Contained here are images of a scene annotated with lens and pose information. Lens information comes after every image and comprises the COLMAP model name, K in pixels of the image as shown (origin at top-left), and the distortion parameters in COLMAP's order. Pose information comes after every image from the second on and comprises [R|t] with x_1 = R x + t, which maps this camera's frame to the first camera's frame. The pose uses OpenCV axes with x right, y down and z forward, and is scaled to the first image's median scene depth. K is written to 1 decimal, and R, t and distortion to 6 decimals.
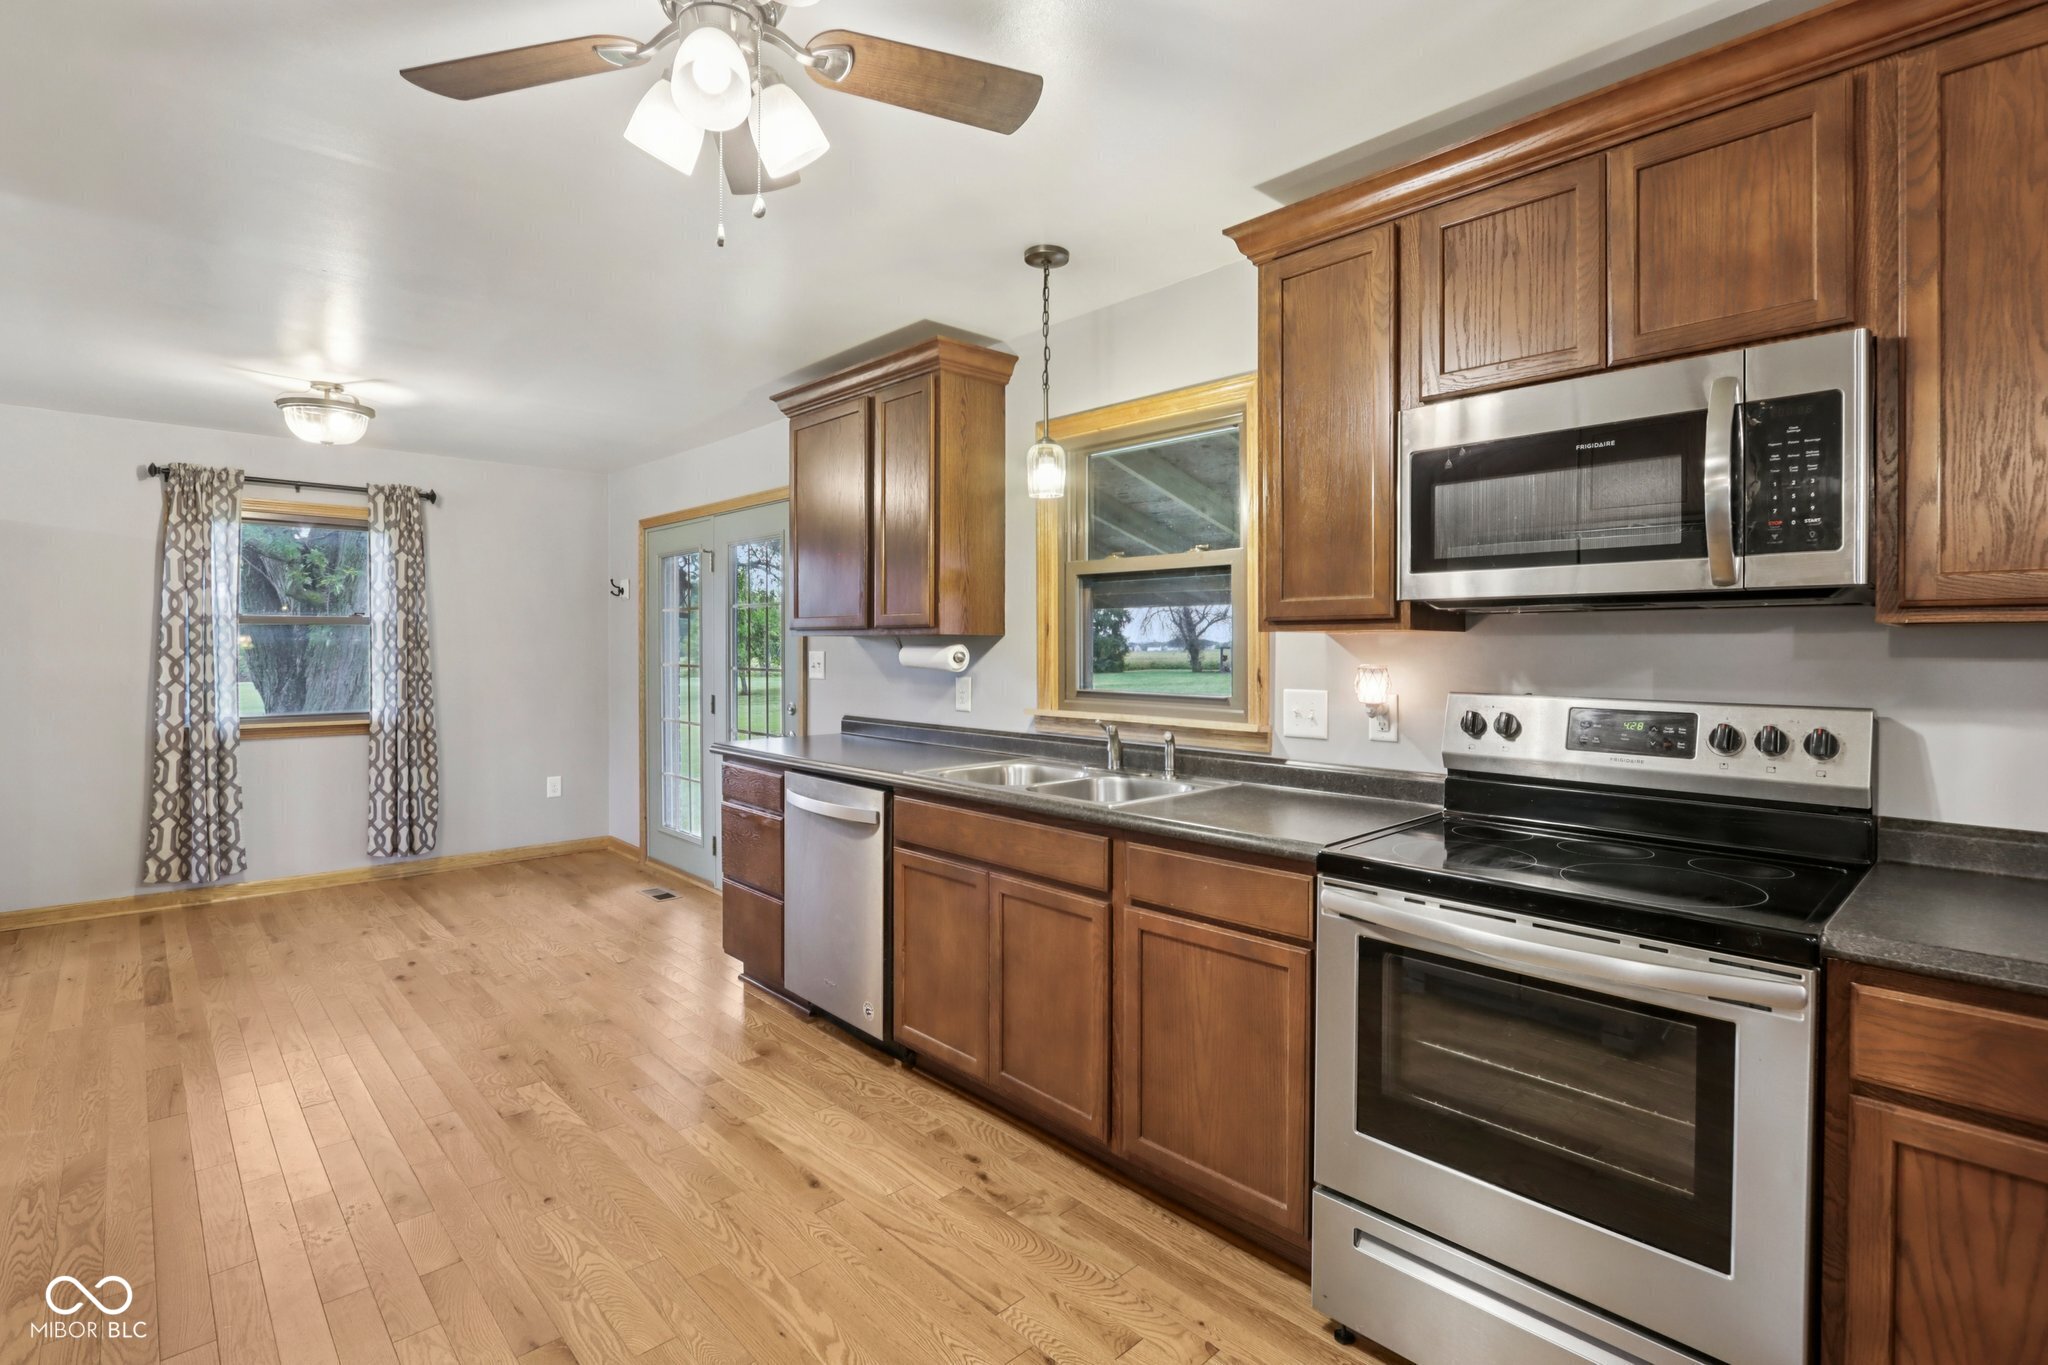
lens RADIAL K [[968.2, 0, 1015.2], [0, 968.2, 650.0], [0, 0, 1]] dist [-0.009766, 0.000996]
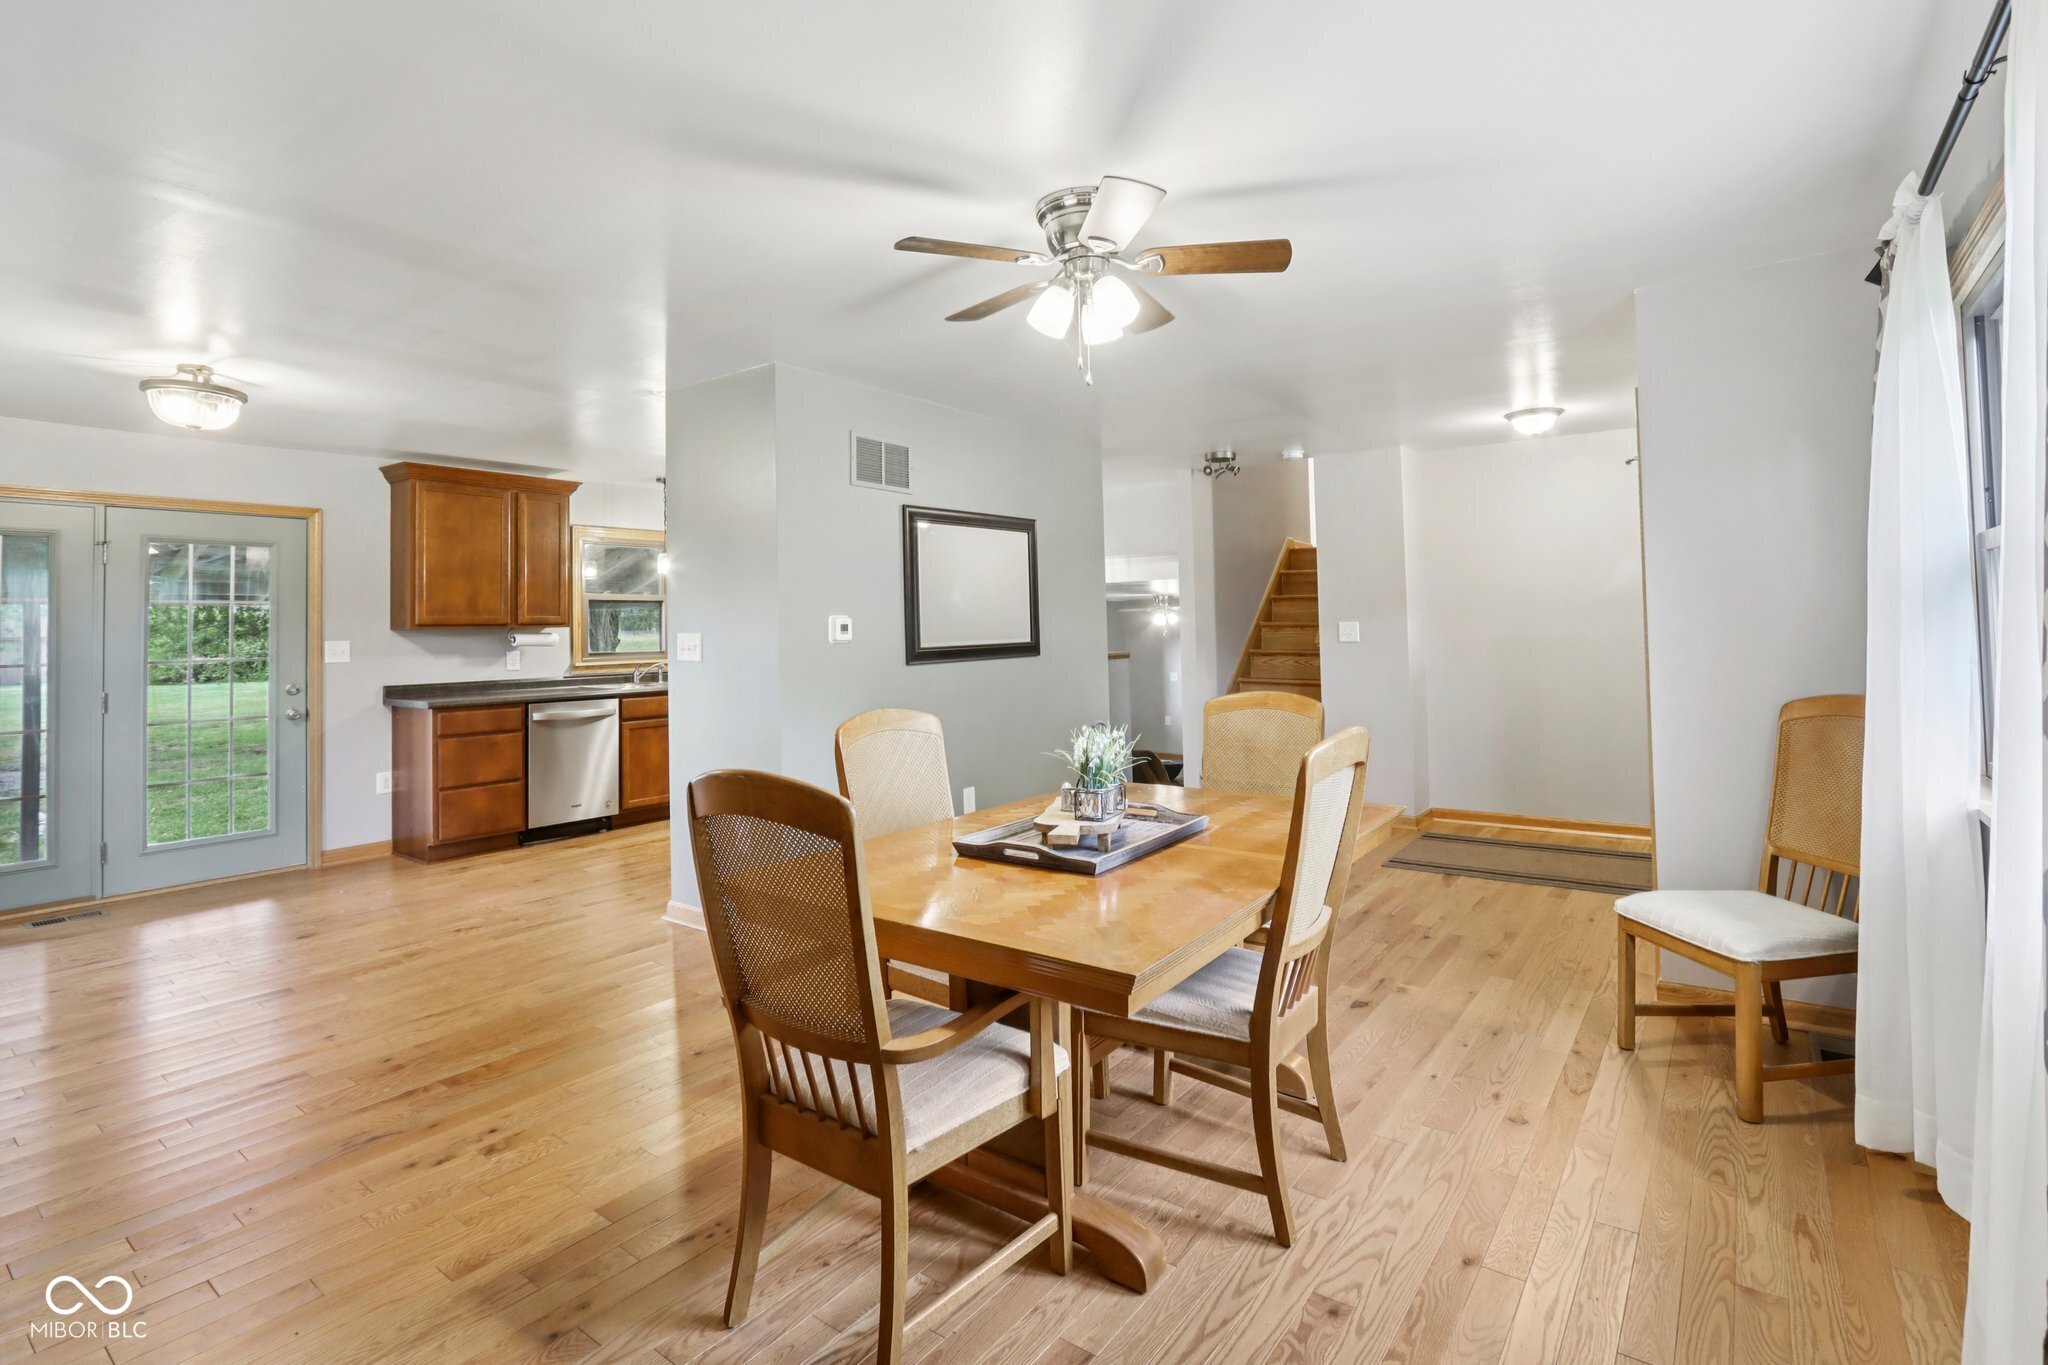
lens RADIAL K [[969.2, 0, 1021.7], [0, 969.2, 566.7], [0, 0, 1]] dist [0.000124, 0.000266]
pose [[-0.179473, 0.060862, 0.981878, -3.657335], [0.023382, 0.998066, -0.057592, -0.002046], [-0.983485, 0.012622, -0.180549, 0.745643]]
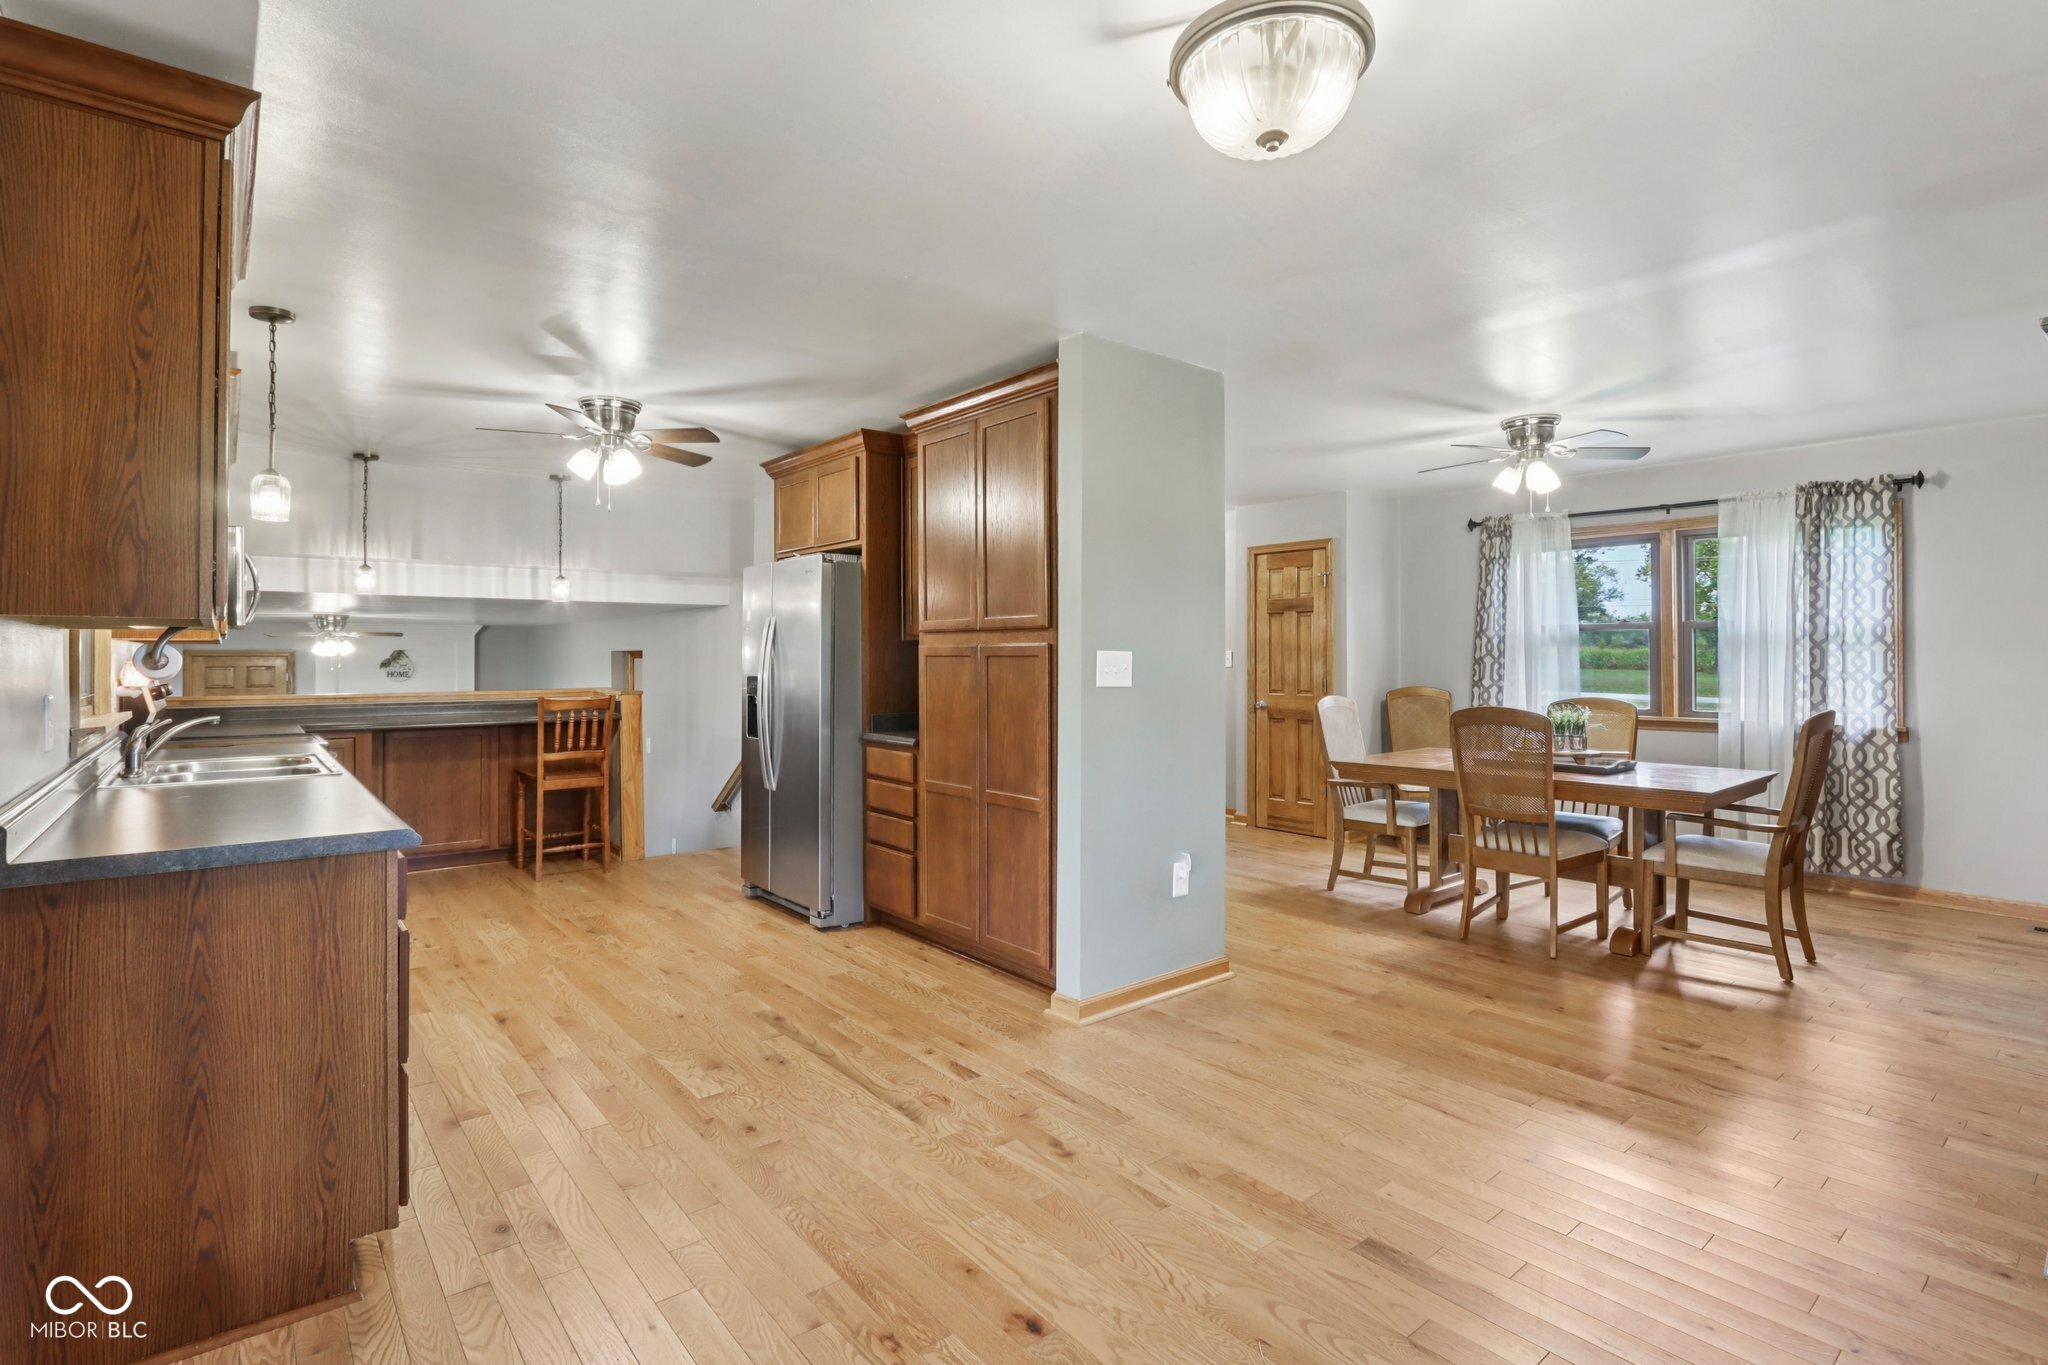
lens RADIAL K [[968.2, 0, 1015.2], [0, 968.2, 650.0], [0, 0, 1]] dist [-0.009766, 0.000996]
pose [[-0.997988, 0.000450, 0.063395, -1.269366], [0.000069, 0.999982, -0.006011, 0.011335], [-0.063396, -0.005995, -0.997970, 2.851718]]
